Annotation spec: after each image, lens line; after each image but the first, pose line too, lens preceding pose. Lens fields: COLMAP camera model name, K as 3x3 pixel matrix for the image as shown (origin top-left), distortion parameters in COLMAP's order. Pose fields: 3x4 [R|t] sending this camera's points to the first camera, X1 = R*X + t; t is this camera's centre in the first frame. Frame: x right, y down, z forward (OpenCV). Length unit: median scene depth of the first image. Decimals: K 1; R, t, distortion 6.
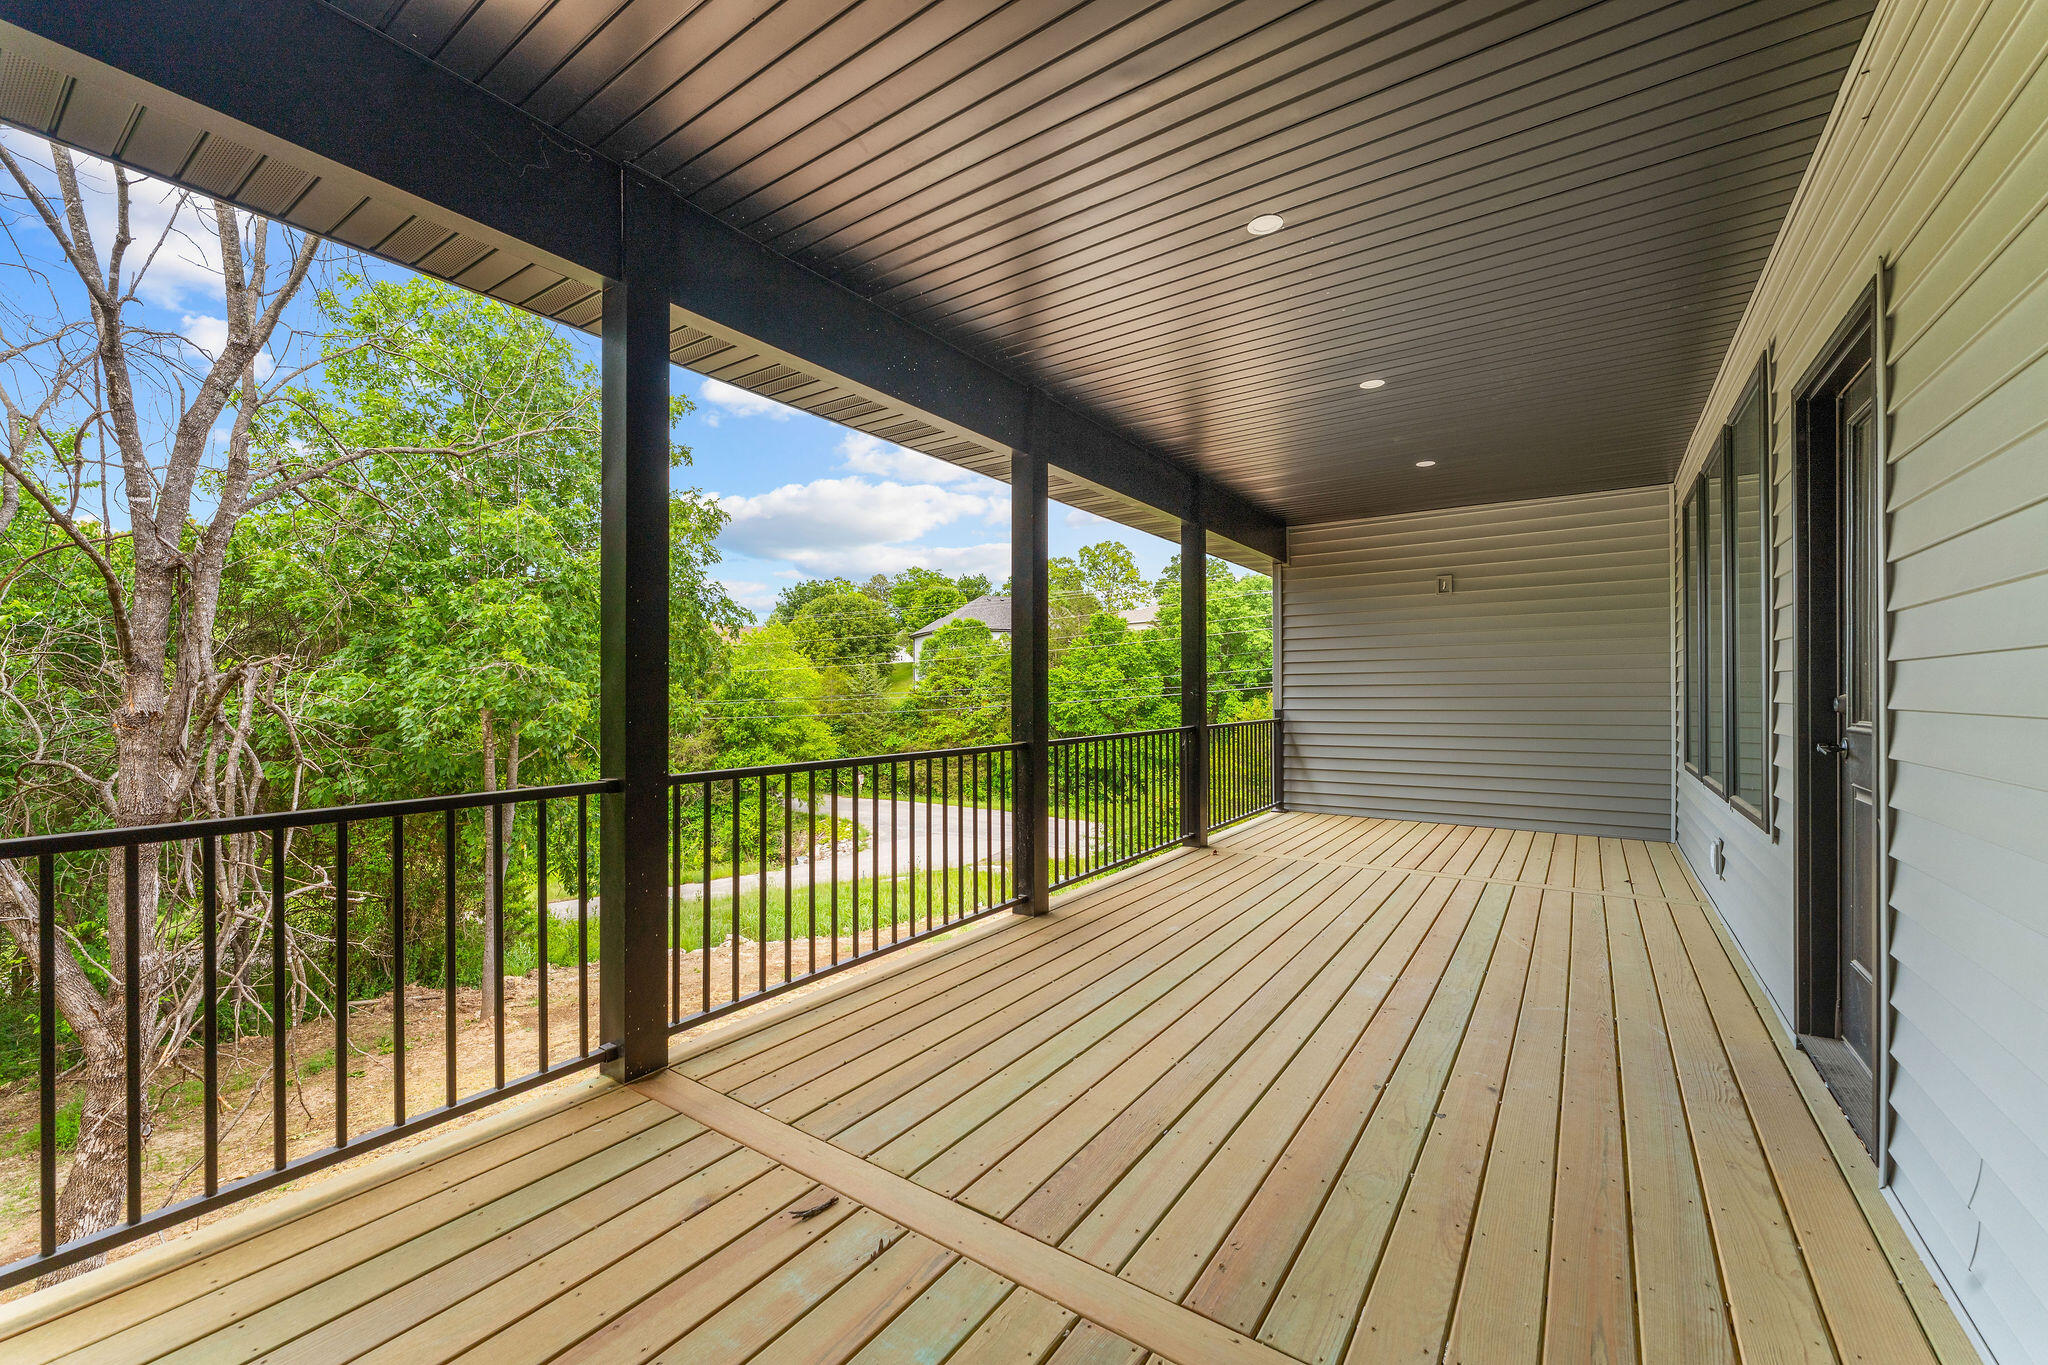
lens RADIAL K [[819.7, 0, 1015.8], [0, 819.7, 692.4], [0, 0, 1]] dist [0.004425, 0.000092]
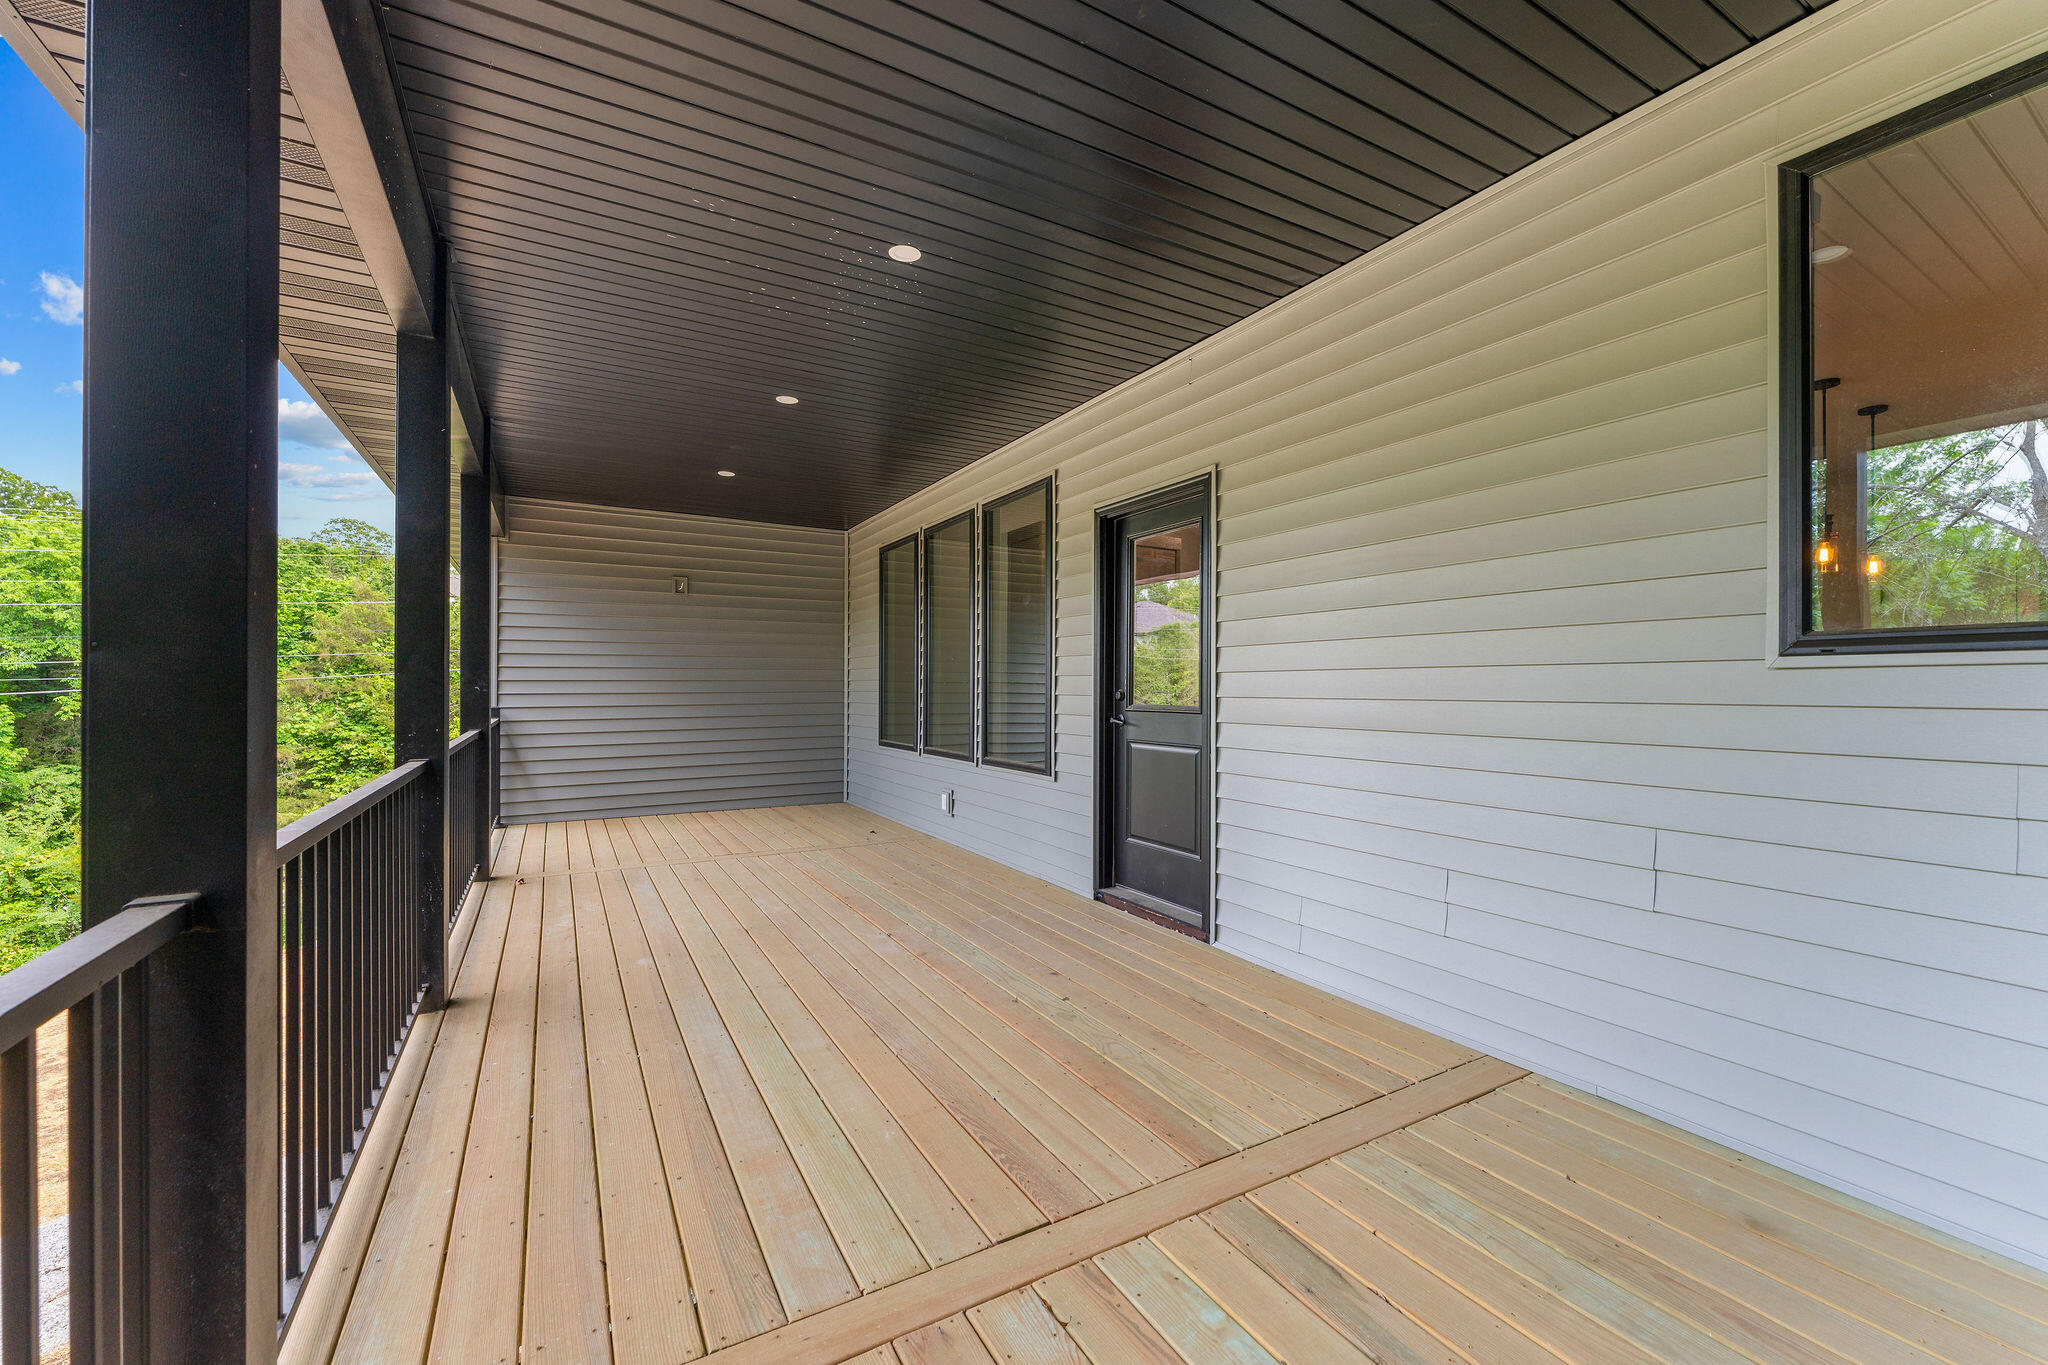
lens RADIAL K [[819.7, 0, 1018.6], [0, 819.7, 684.6], [0, 0, 1]] dist [0.004425, 0.000092]
pose [[0.427761, 0.006760, 0.903867, -0.404031], [-0.002536, 0.999977, -0.006279, 0.001512], [-0.903888, 0.000394, 0.427768, 0.265990]]
